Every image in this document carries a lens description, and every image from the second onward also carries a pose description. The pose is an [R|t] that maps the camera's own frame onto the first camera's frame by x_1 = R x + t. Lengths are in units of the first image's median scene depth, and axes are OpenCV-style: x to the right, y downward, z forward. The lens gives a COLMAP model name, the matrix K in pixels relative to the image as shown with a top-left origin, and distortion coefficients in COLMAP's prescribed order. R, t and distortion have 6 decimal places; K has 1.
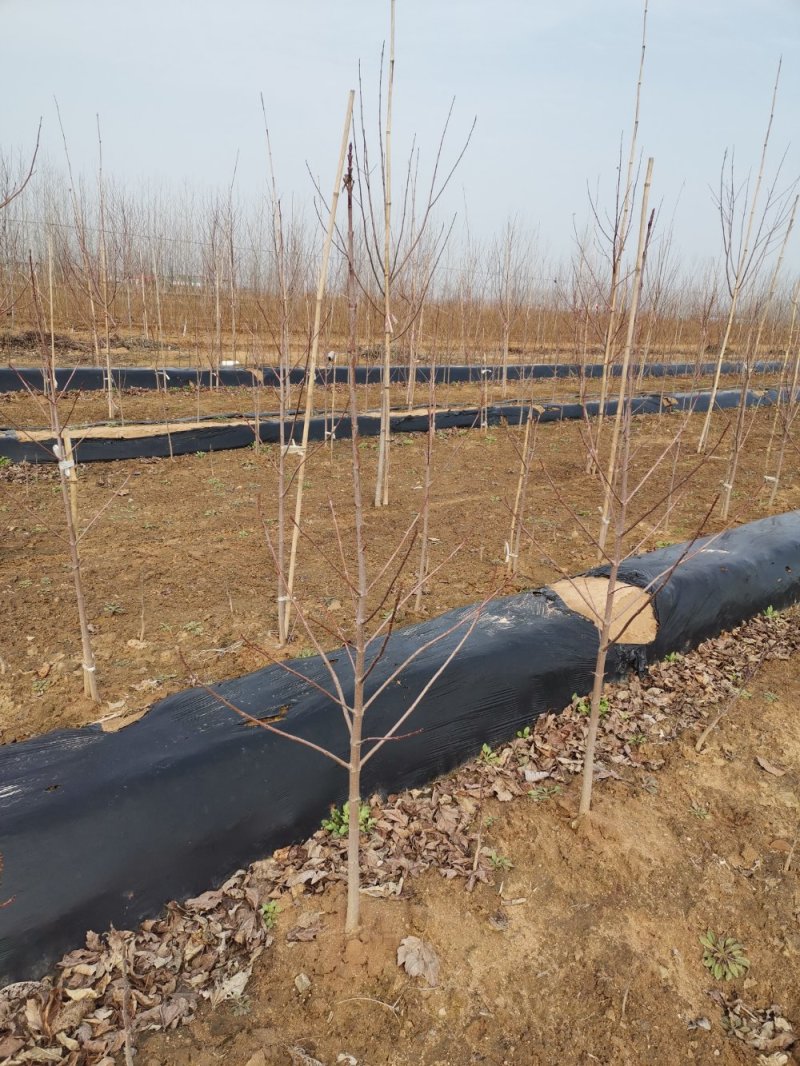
lens RADIAL K [[785.2, 0, 399.9], [0, 785.2, 543.5], [0, 0, 1]] dist [0.033753, -0.003215]
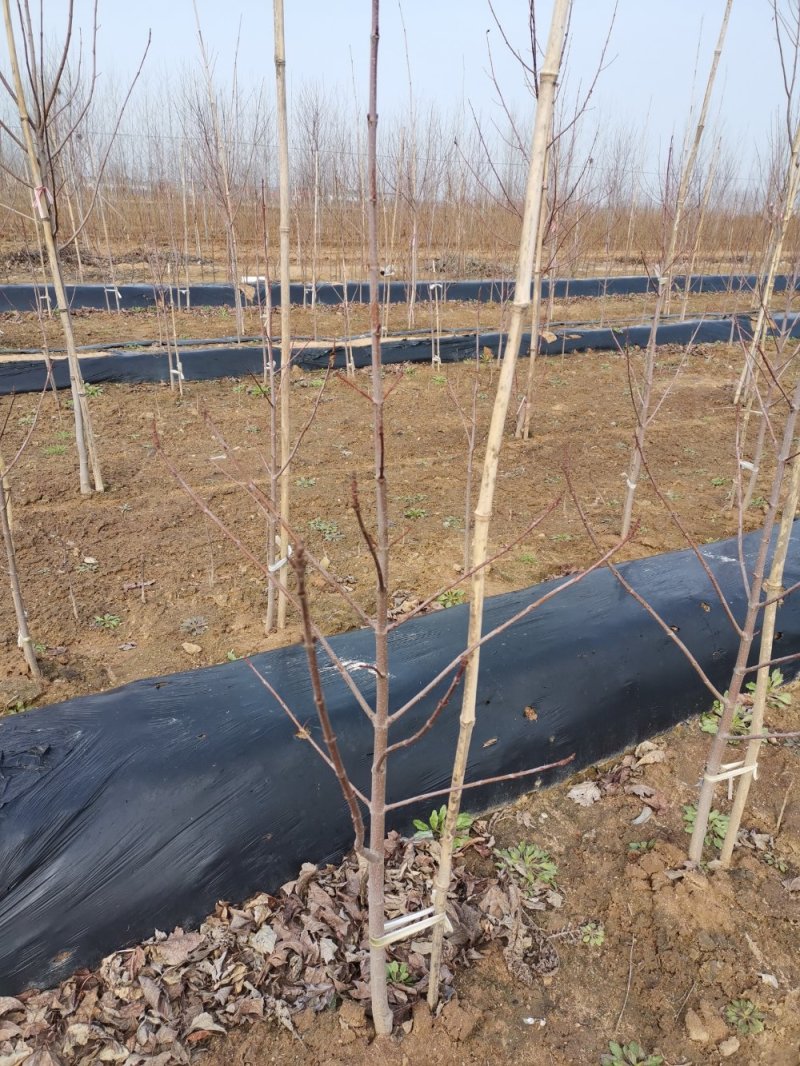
lens RADIAL K [[799.1, 0, 400.0], [0, 799.1, 533.0], [0, 0, 1]] dist [0.041880, 0.001271]
pose [[0.979757, 0.051986, -0.193325, 0.611525], [-0.036243, 0.995798, 0.084097, -0.135188], [0.196885, -0.075387, 0.977524, 0.647886]]
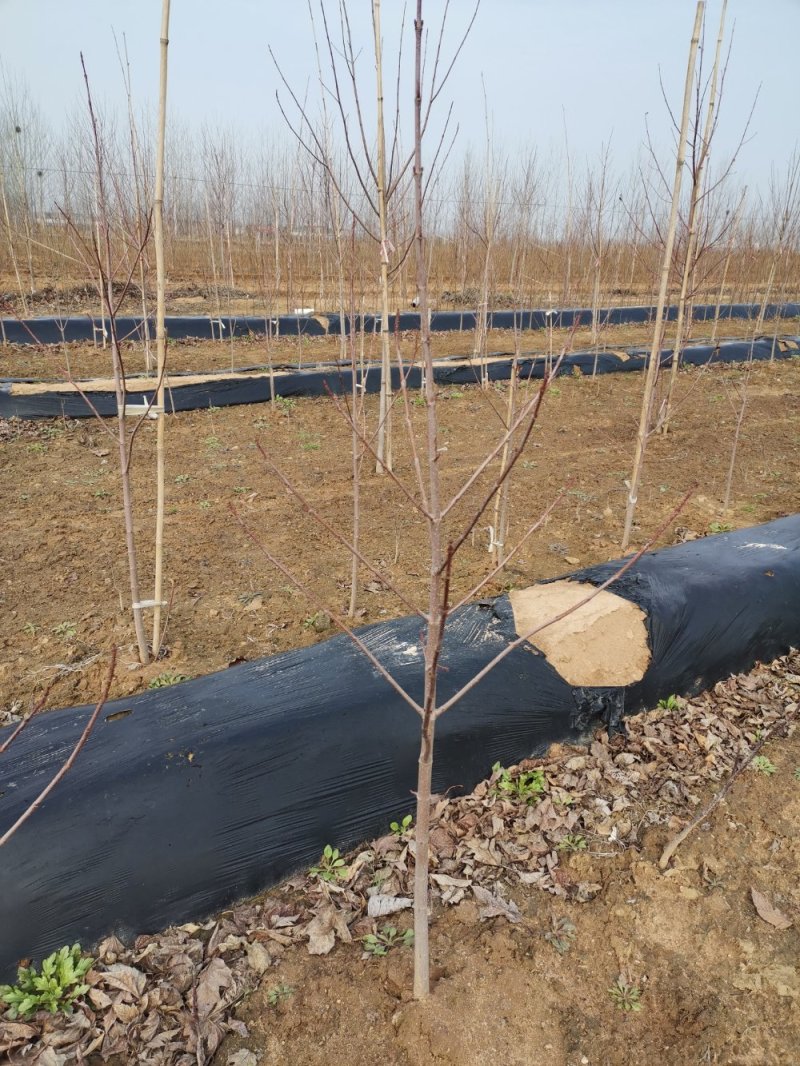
lens RADIAL K [[785.2, 0, 399.9], [0, 785.2, 543.5], [0, 0, 1]] dist [0.033753, -0.003215]
pose [[0.989468, 0.026453, -0.142313, 0.196567], [-0.017769, 0.997921, 0.061944, -0.039725], [0.143655, -0.058763, 0.987882, 0.258096]]
